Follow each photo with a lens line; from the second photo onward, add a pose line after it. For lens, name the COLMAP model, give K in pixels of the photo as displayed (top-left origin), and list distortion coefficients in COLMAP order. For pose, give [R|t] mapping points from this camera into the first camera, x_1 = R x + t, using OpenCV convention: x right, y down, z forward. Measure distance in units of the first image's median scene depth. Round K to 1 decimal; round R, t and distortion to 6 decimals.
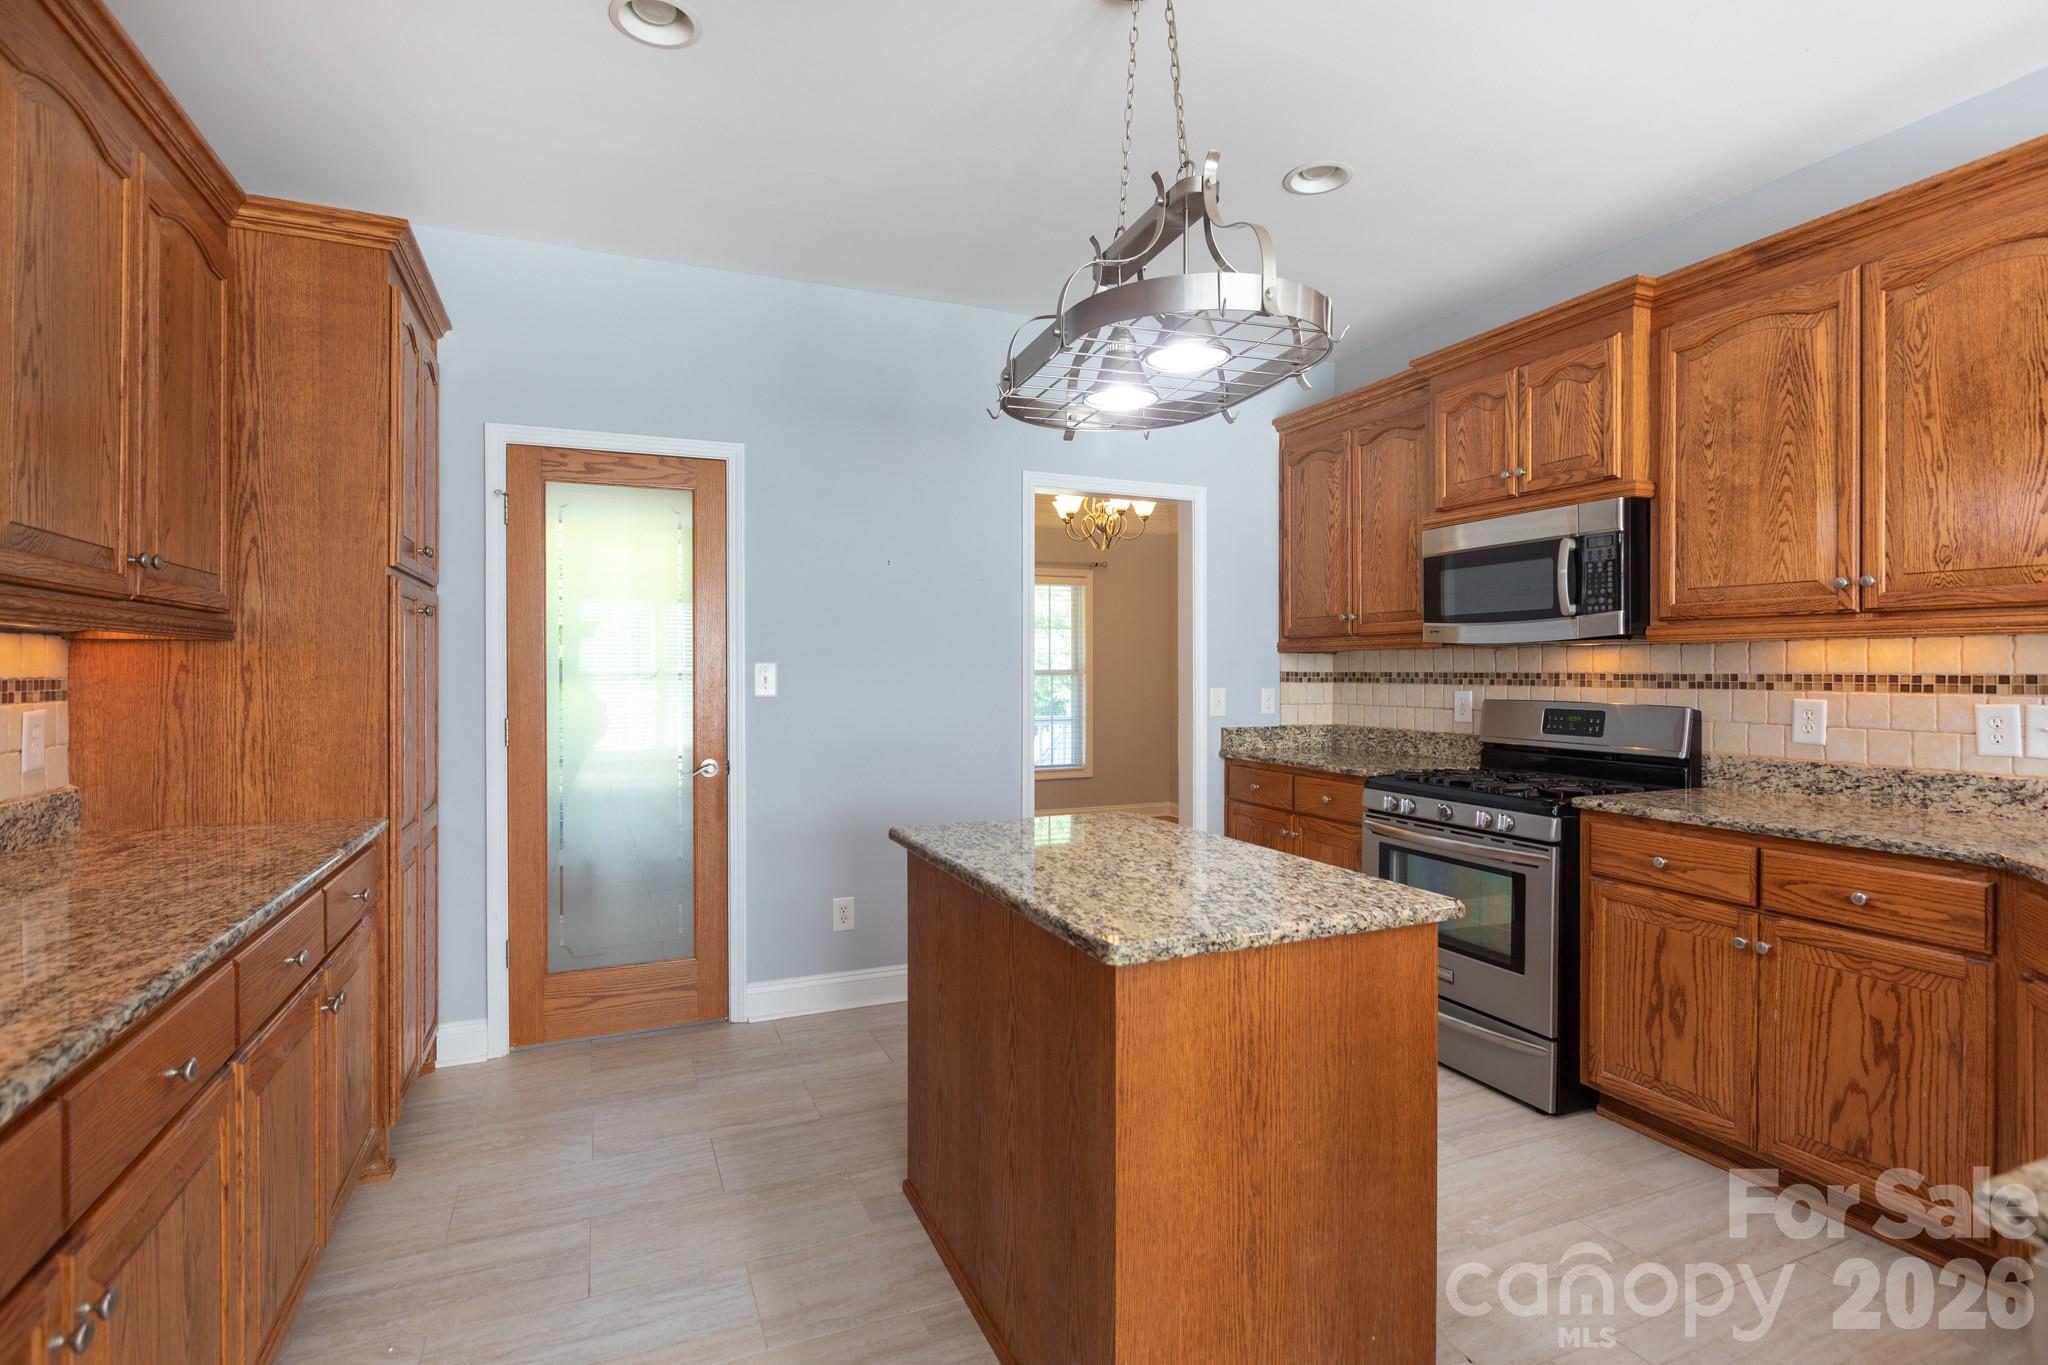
lens RADIAL K [[972.2, 0, 1016.3], [0, 972.2, 680.5], [0, 0, 1]] dist [-0.002628, -0.000157]
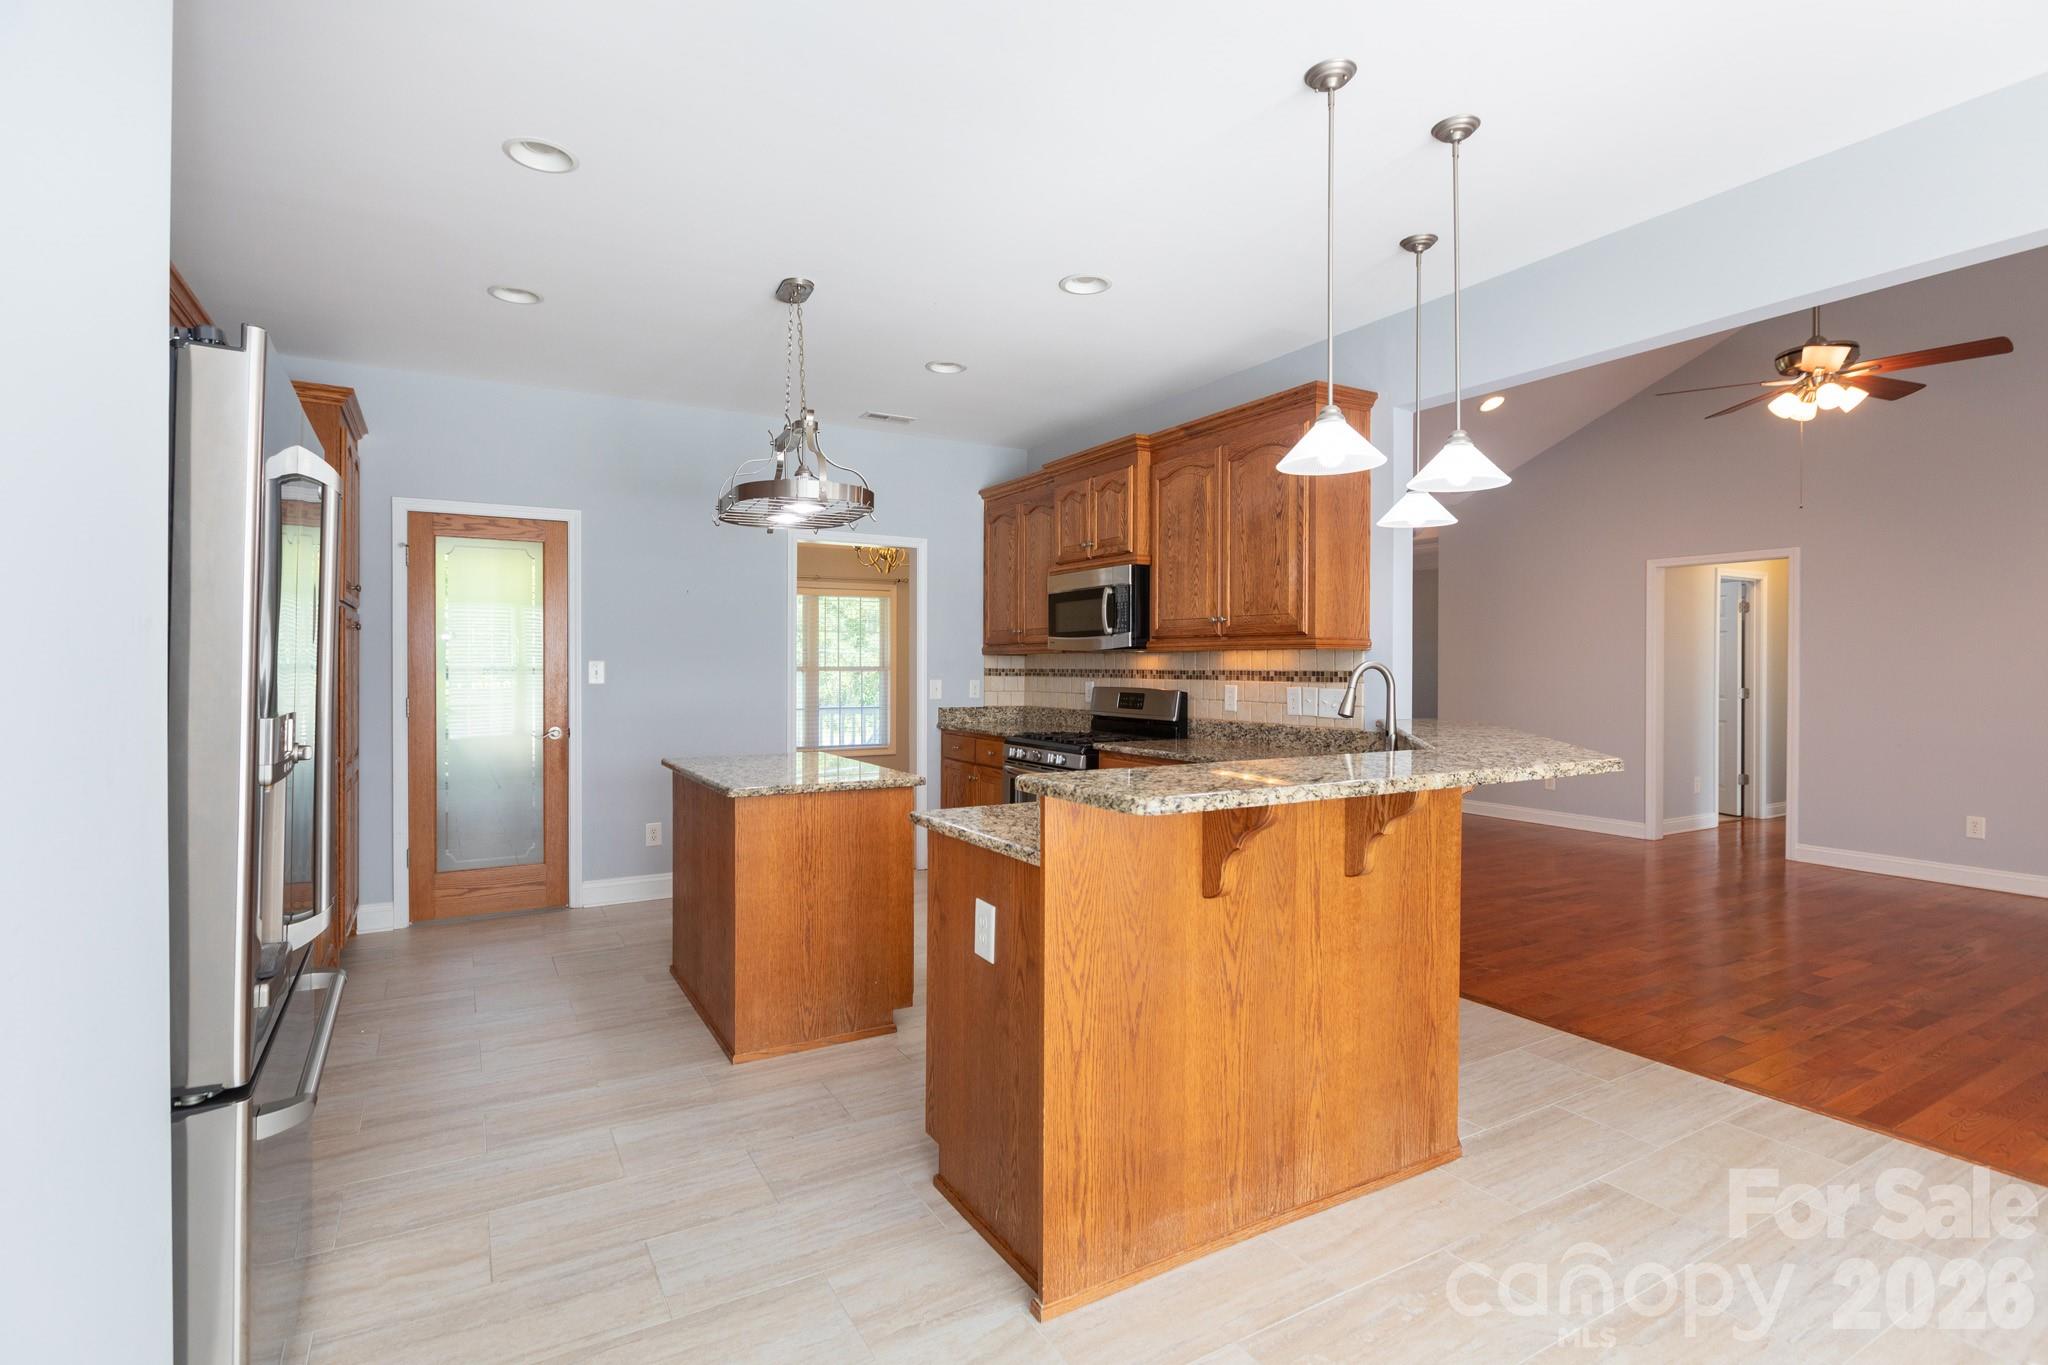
lens RADIAL K [[972.2, 0, 1039.3], [0, 972.2, 679.1], [0, 0, 1]] dist [-0.002628, -0.000157]
pose [[0.990381, 0.001791, 0.138352, 0.215997], [-0.002032, 0.999997, 0.001600, 0.005891], [-0.138349, -0.001865, 0.990382, -0.580891]]
